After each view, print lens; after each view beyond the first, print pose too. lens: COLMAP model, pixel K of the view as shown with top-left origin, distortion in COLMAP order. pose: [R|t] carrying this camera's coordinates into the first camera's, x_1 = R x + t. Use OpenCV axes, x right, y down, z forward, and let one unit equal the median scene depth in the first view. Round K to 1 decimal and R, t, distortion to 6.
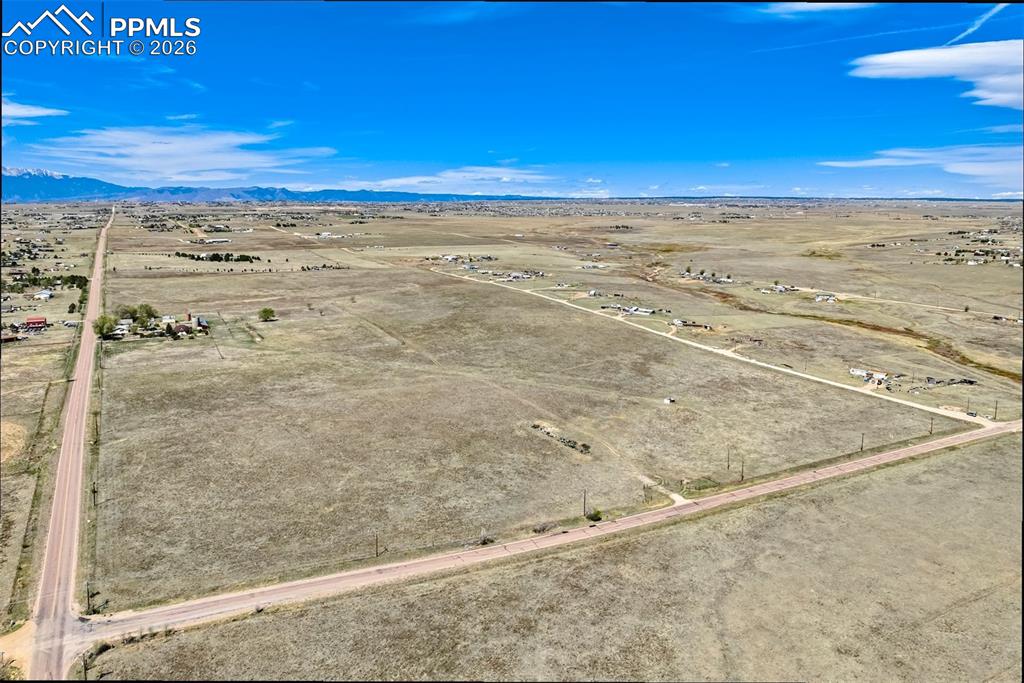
lens RADIAL K [[717.9, 0, 514.6], [0, 717.9, 313.3], [0, 0, 1]] dist [0.006287, 0.003604]
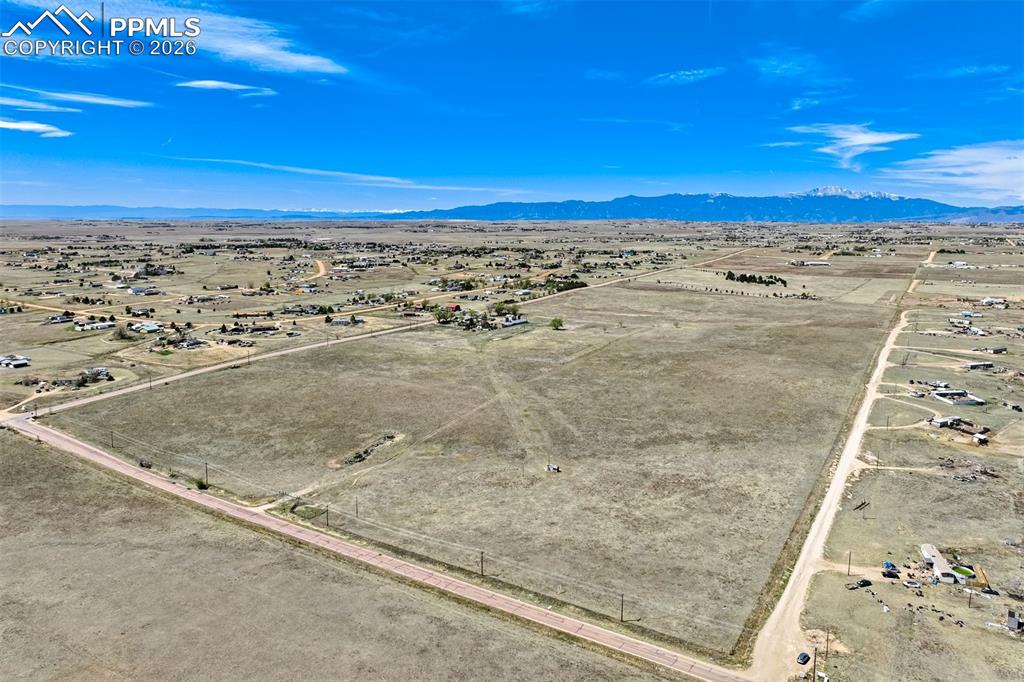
lens RADIAL K [[715.6, 0, 514.6], [0, 715.6, 321.1], [0, 0, 1]] dist [0.006398, 0.003369]
pose [[0.495470, 0.125692, -0.859483, 1.092622], [-0.139853, 0.988110, 0.063881, -0.118774], [0.857292, 0.088550, 0.507157, 0.625053]]
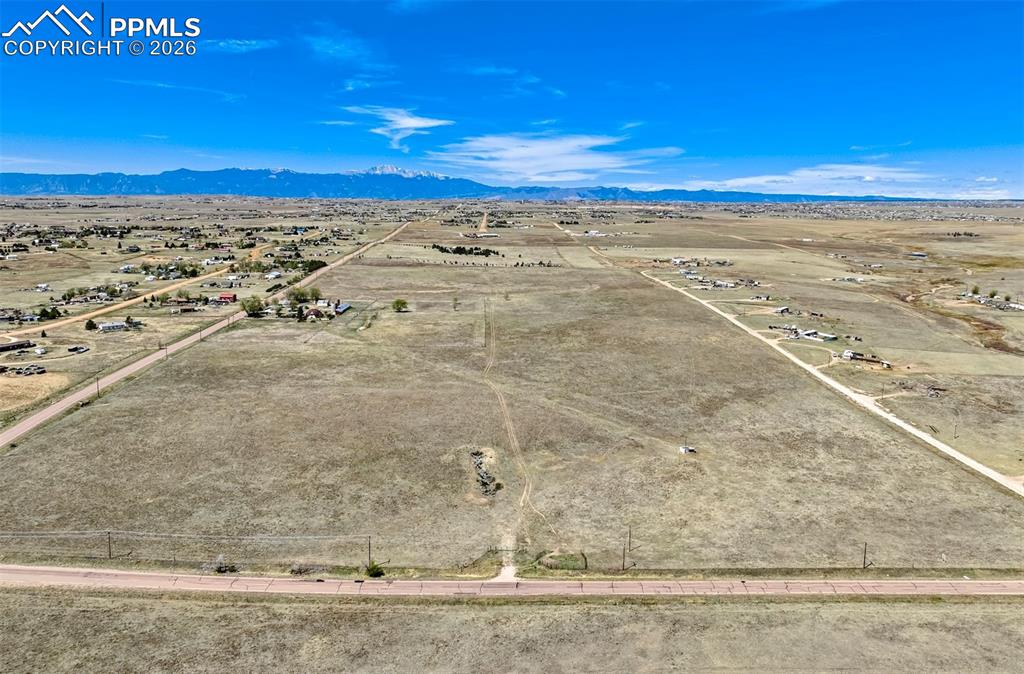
lens RADIAL K [[729.7, 0, 516.1], [0, 729.7, 281.2], [0, 0, 1]] dist [0.005560, 0.006282]
pose [[0.895314, 0.058628, -0.441560, 0.473909], [-0.078533, 0.996548, -0.026918, -0.031891], [0.438458, 0.058778, 0.896828, 0.226773]]
